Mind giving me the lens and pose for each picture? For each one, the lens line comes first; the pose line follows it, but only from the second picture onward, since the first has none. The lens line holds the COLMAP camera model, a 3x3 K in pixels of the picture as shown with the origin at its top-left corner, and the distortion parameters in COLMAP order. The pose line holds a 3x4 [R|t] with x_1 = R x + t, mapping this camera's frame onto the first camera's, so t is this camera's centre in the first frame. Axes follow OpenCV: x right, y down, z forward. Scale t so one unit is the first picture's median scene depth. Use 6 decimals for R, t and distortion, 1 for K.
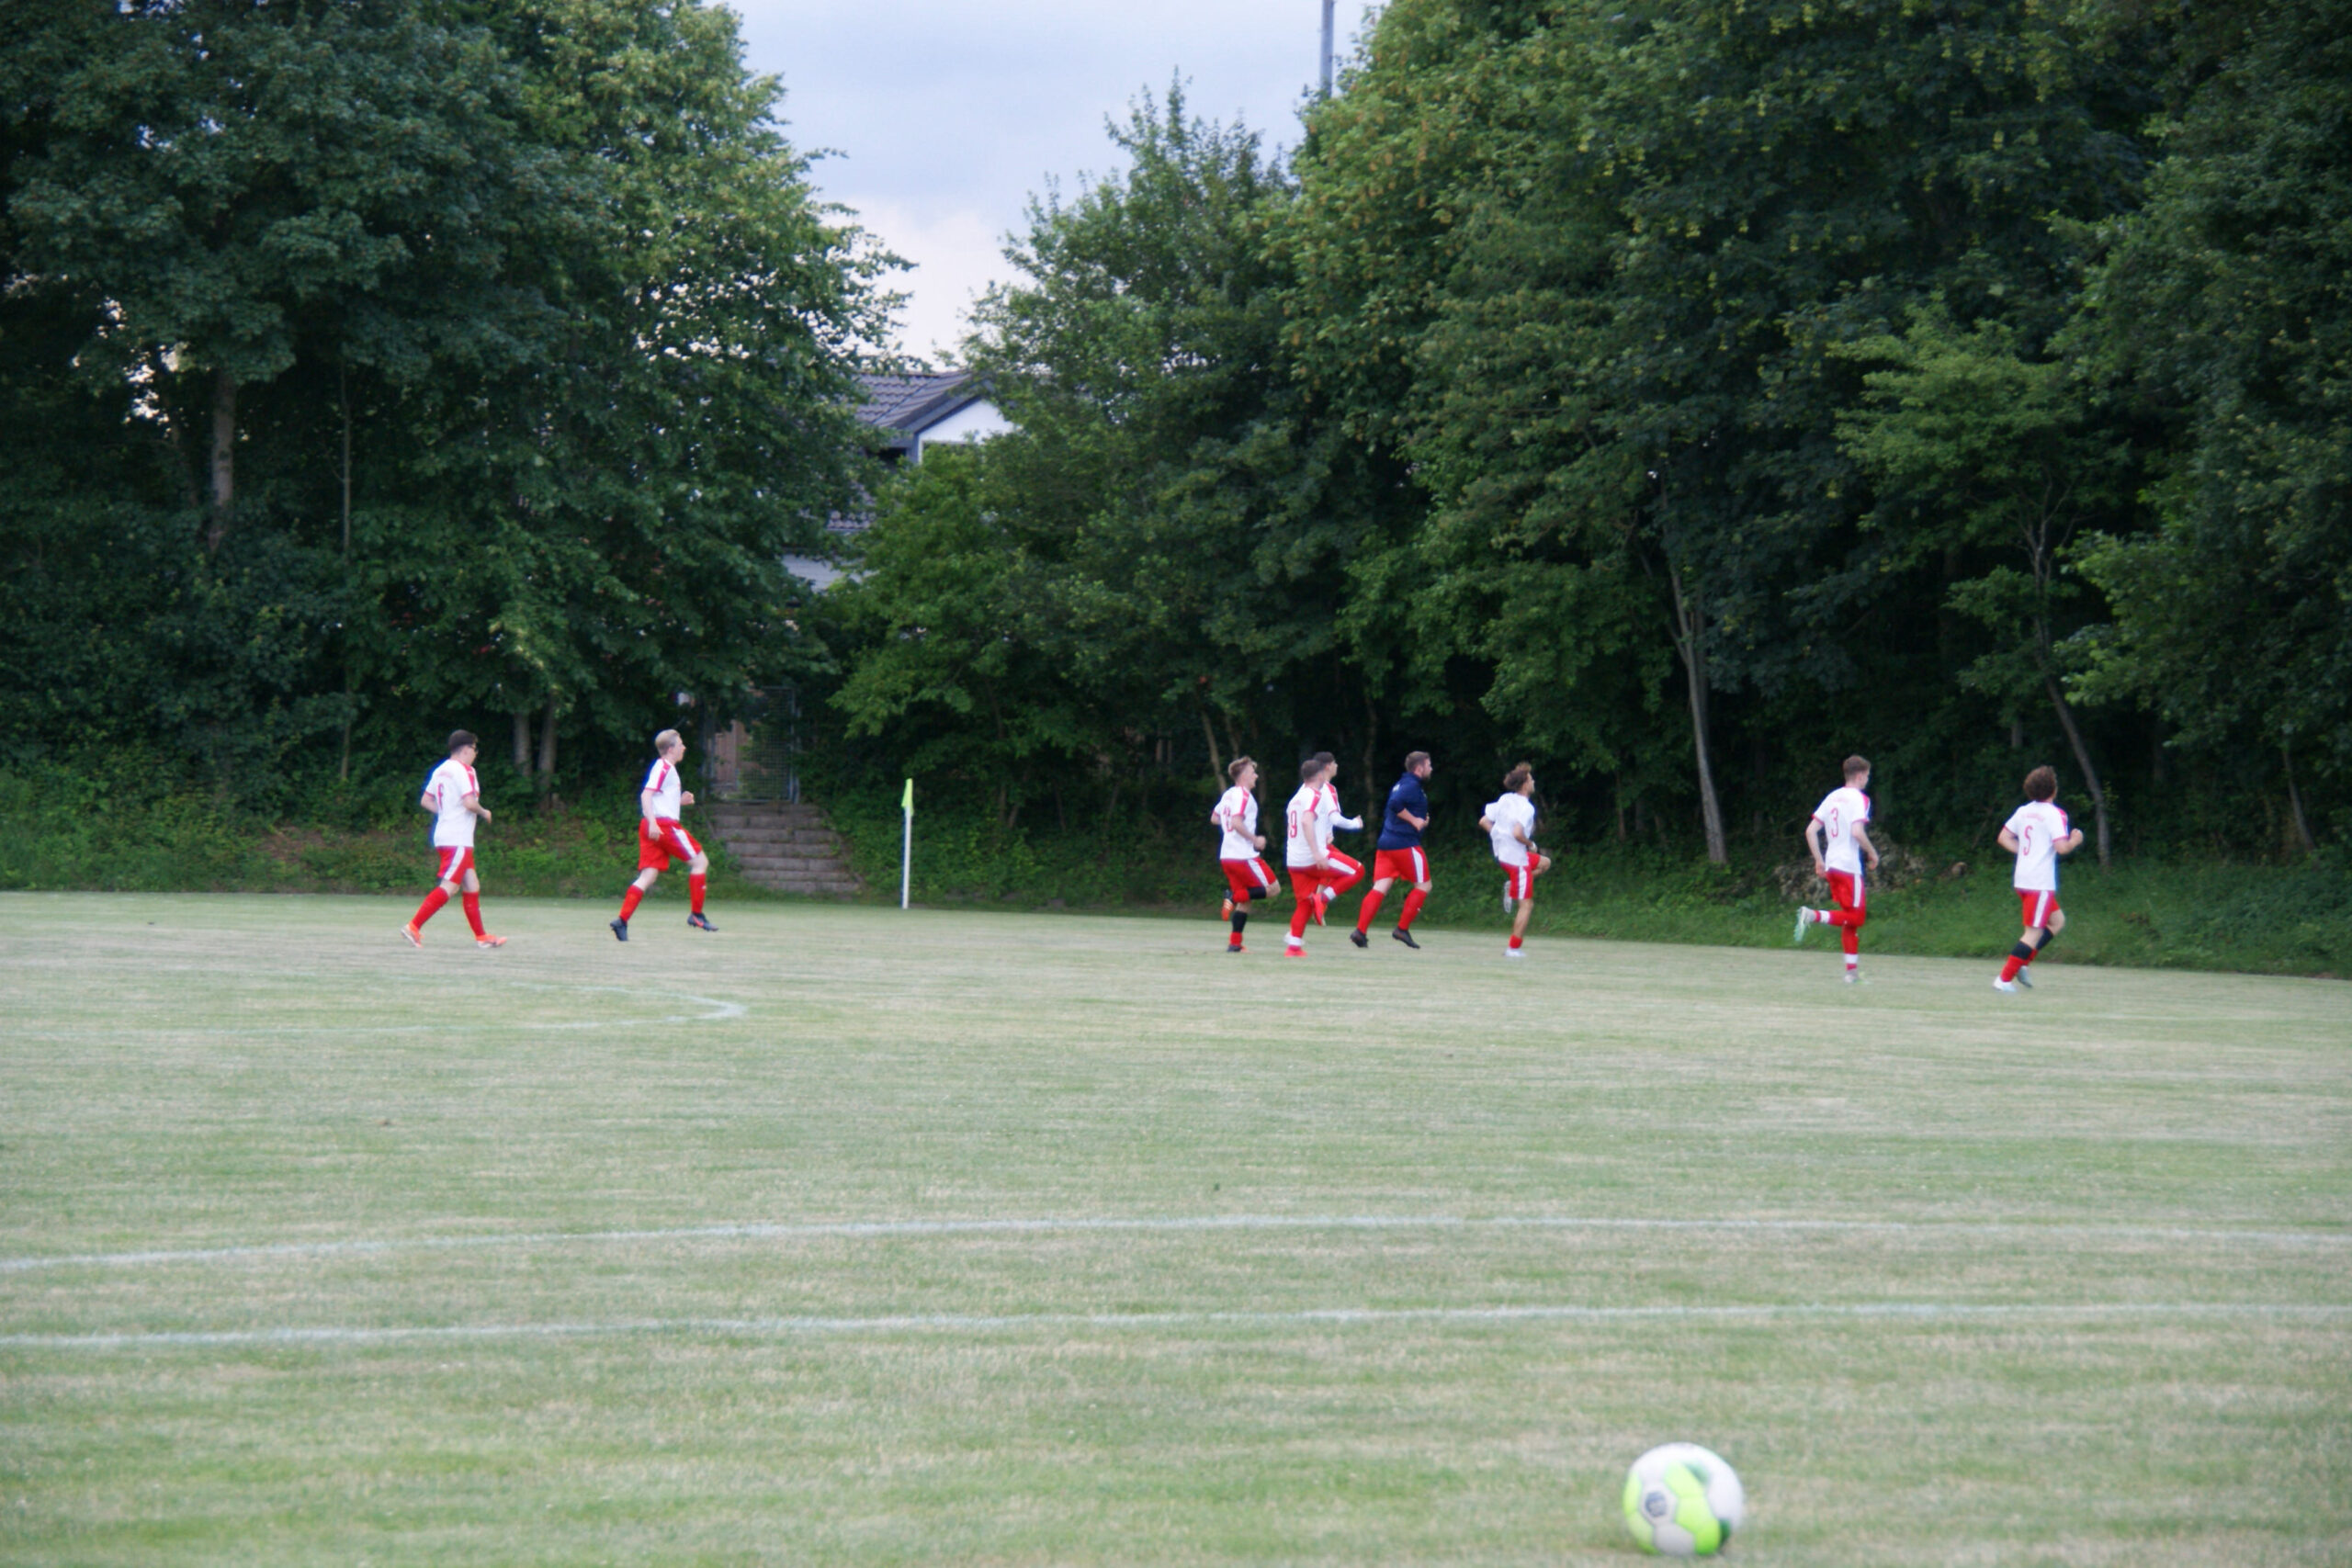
lens RADIAL K [[8476.7, 0, 1126.6], [0, 8476.7, 796.4], [0, 0, 1]] dist [1.119925, 0.000000]
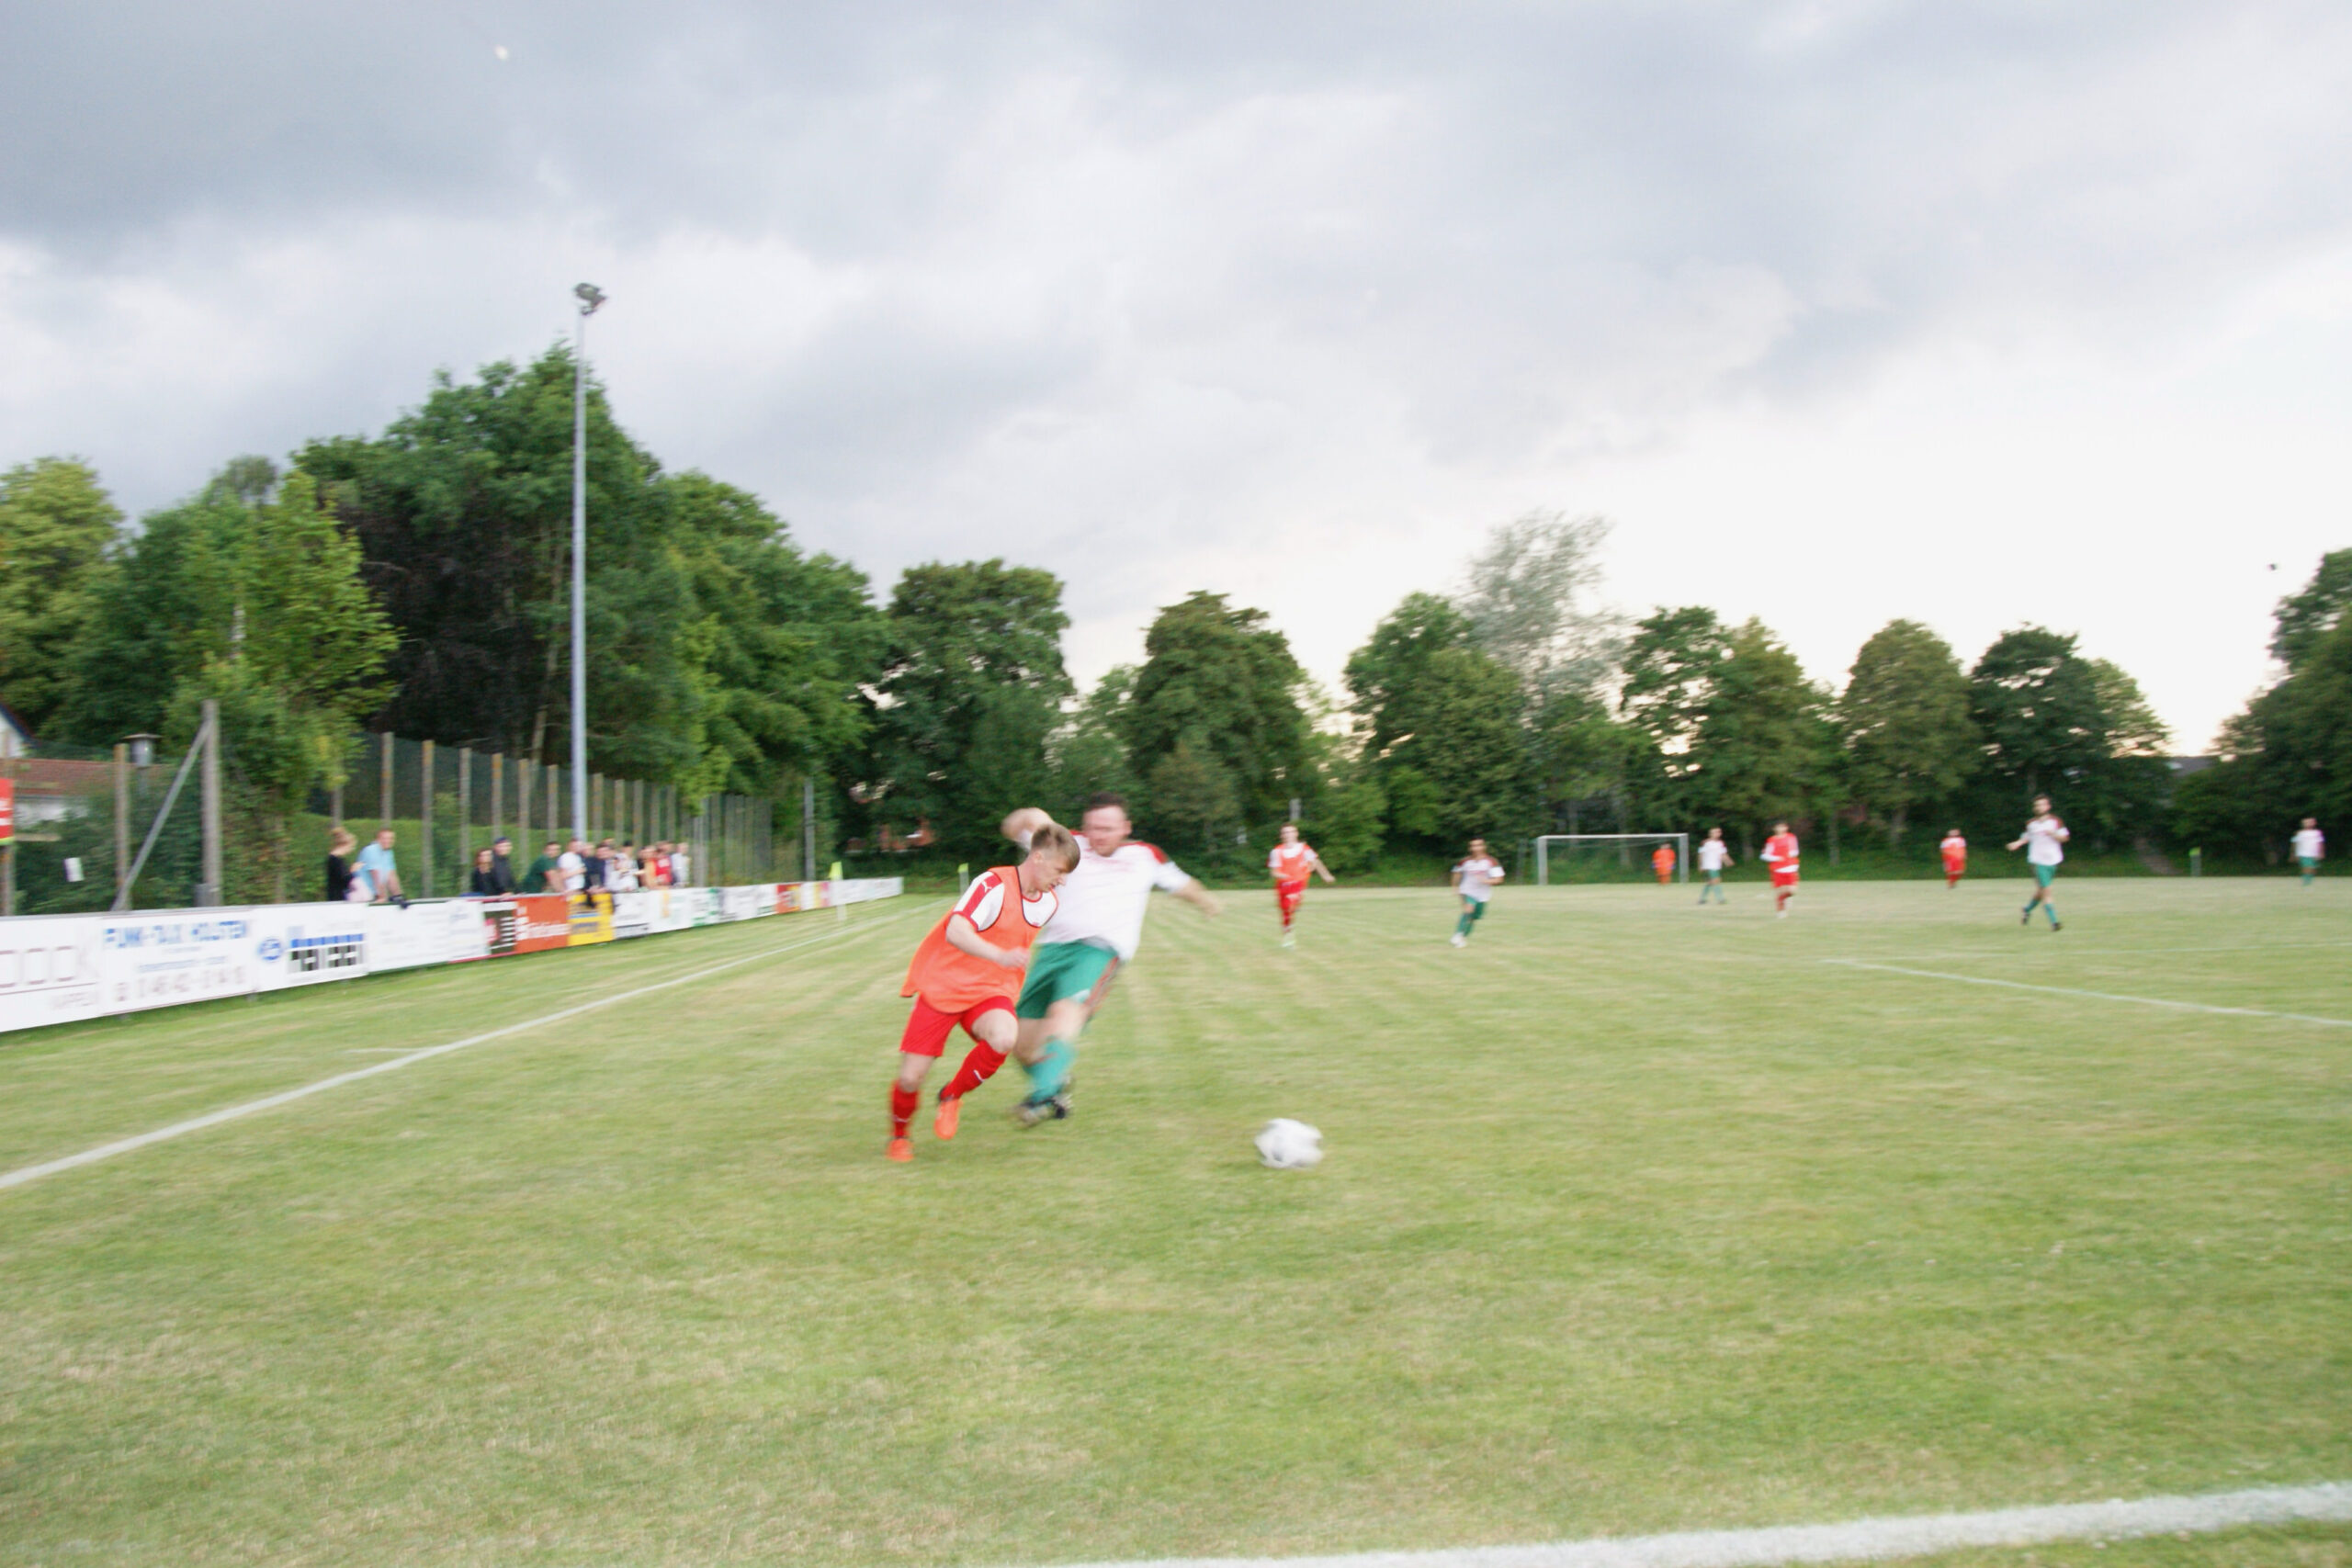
lens RADIAL K [[1901.9, 0, 1156.3], [0, 1901.9, 794.5], [0, 0, 1]] dist [-0.168797, 0.111128]
pose [[0.920158, -0.043828, -0.389088, -0.179419], [0.029032, 0.998617, -0.043830, -0.003808], [0.390471, 0.029035, 0.920157, -0.104423]]
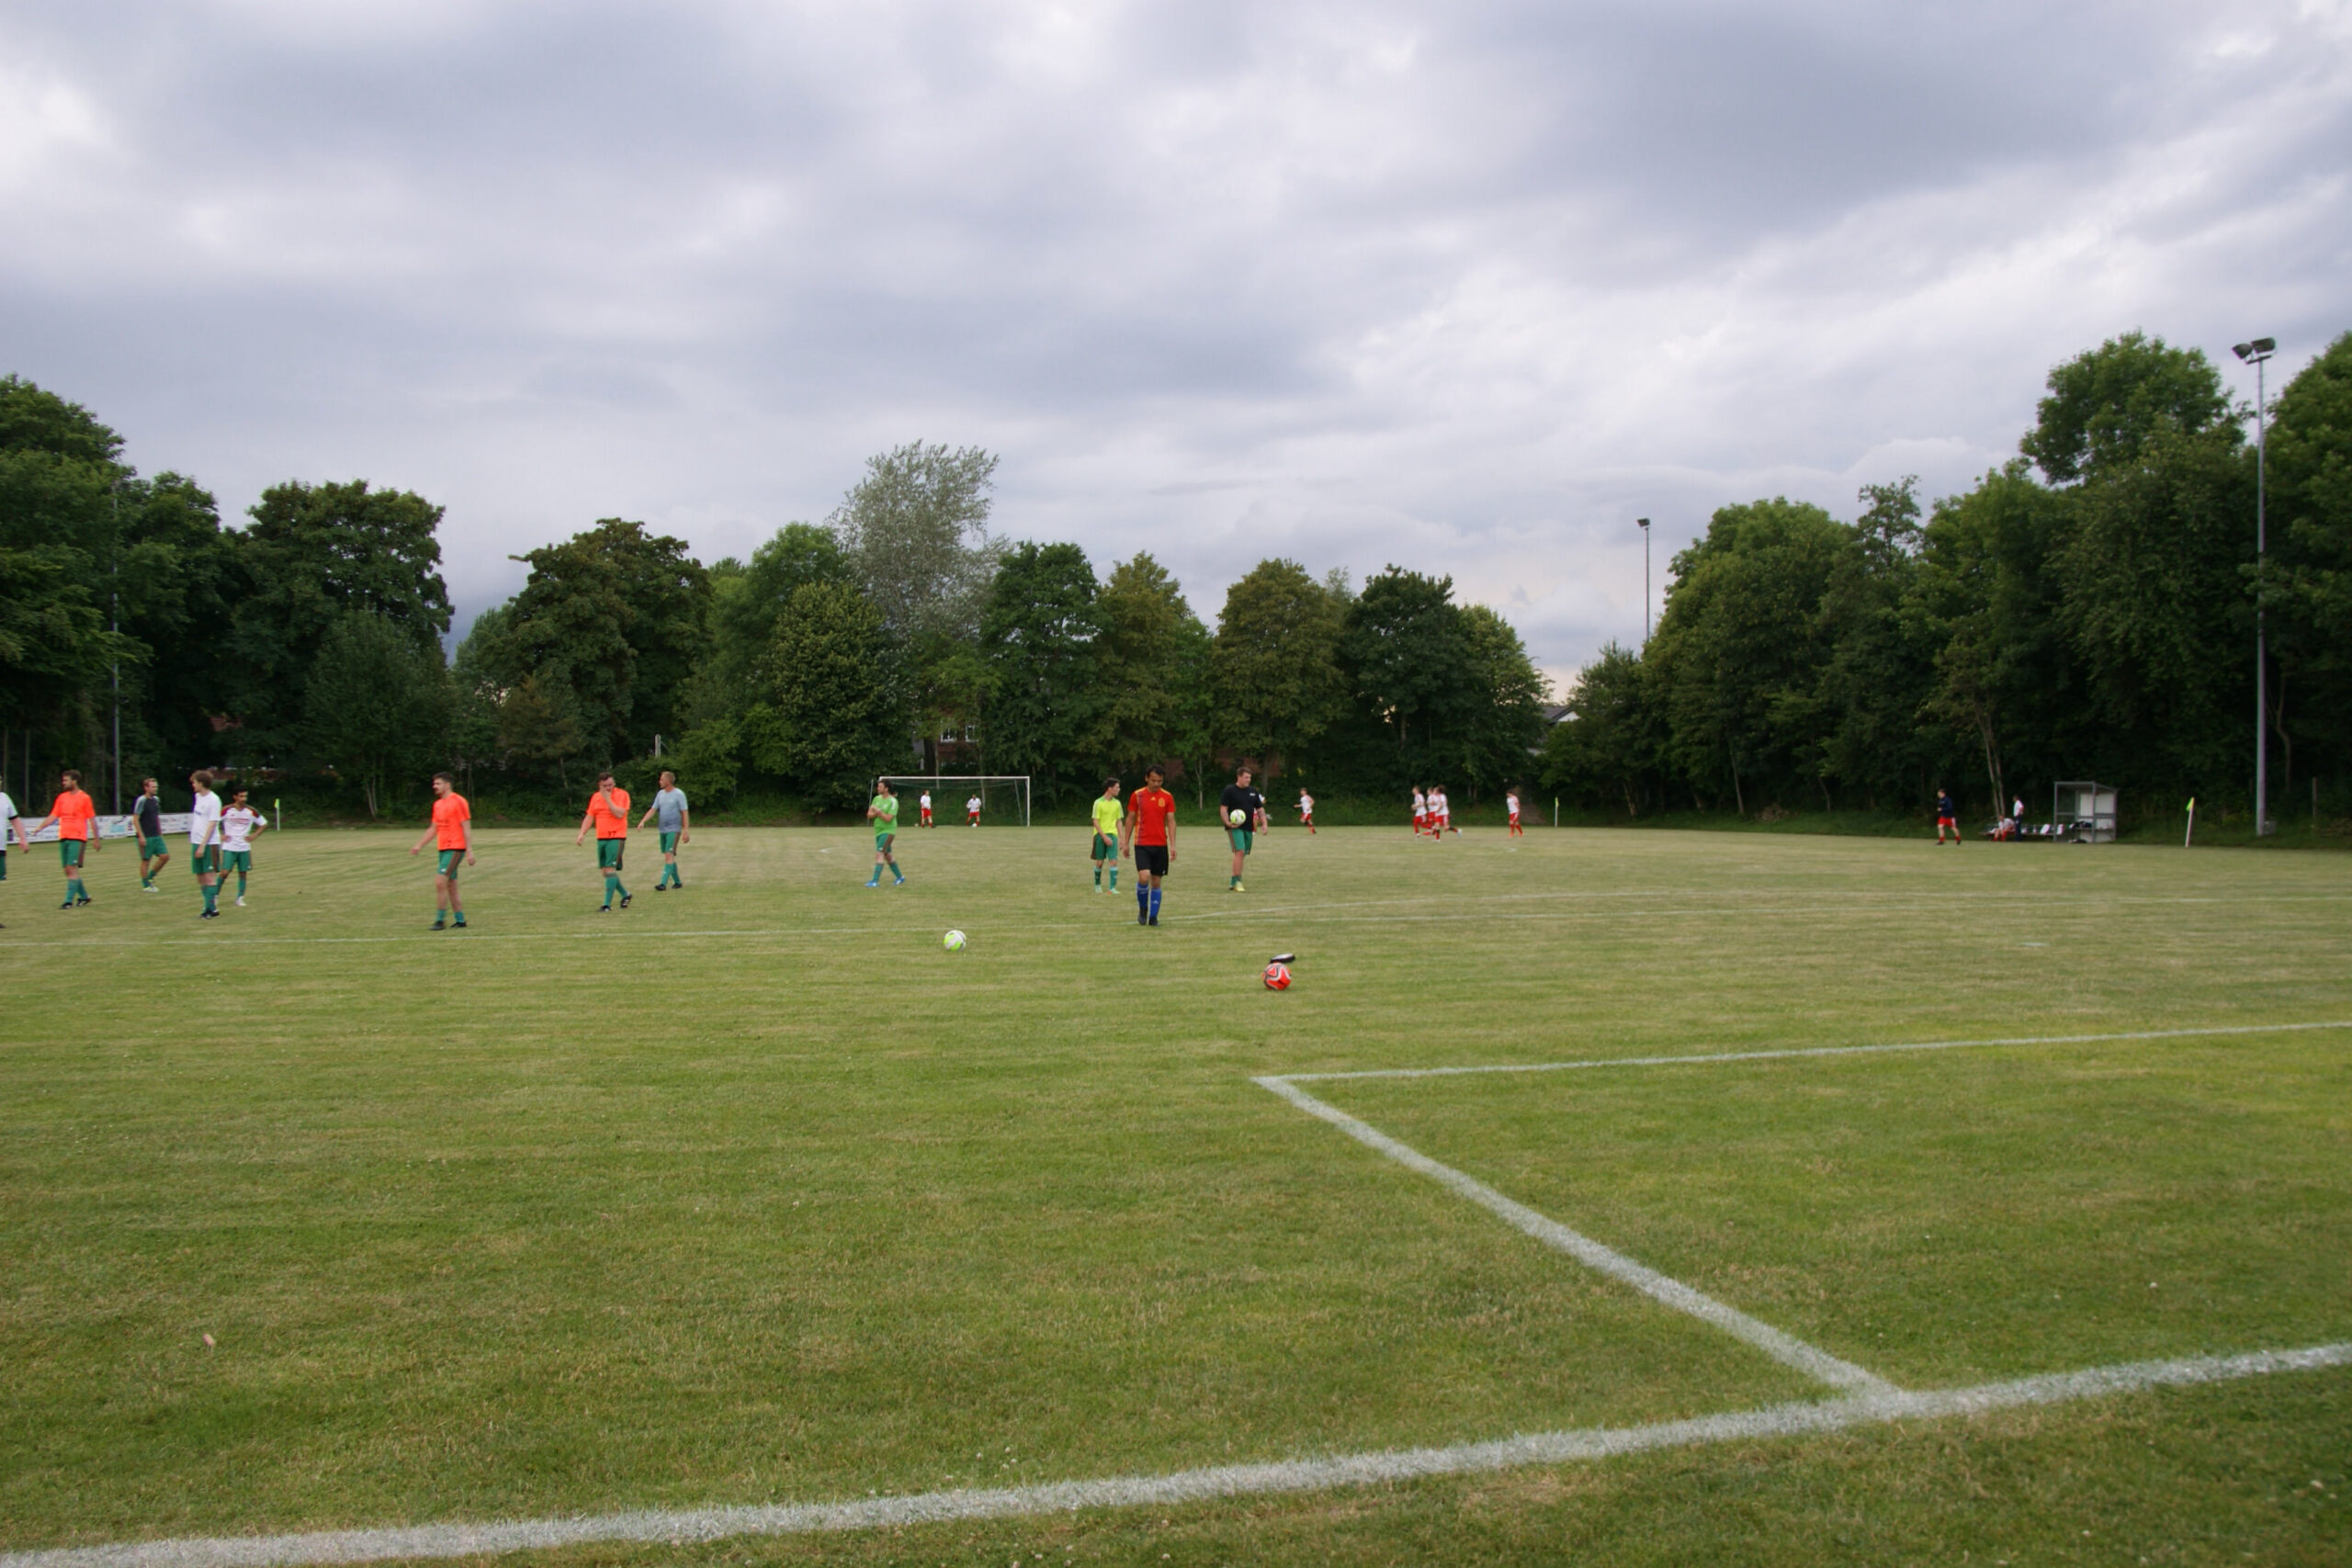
lens RADIAL K [[1901.9, 0, 1146.6], [0, 1901.9, 833.4], [0, 0, 1]] dist [-0.168797, 0.111128]
pose [[0.970911, -0.015665, -0.238928, 0.002364], [0.019302, 0.999731, 0.012891, -0.000156], [0.238662, -0.017128, 0.970952, -0.011686]]
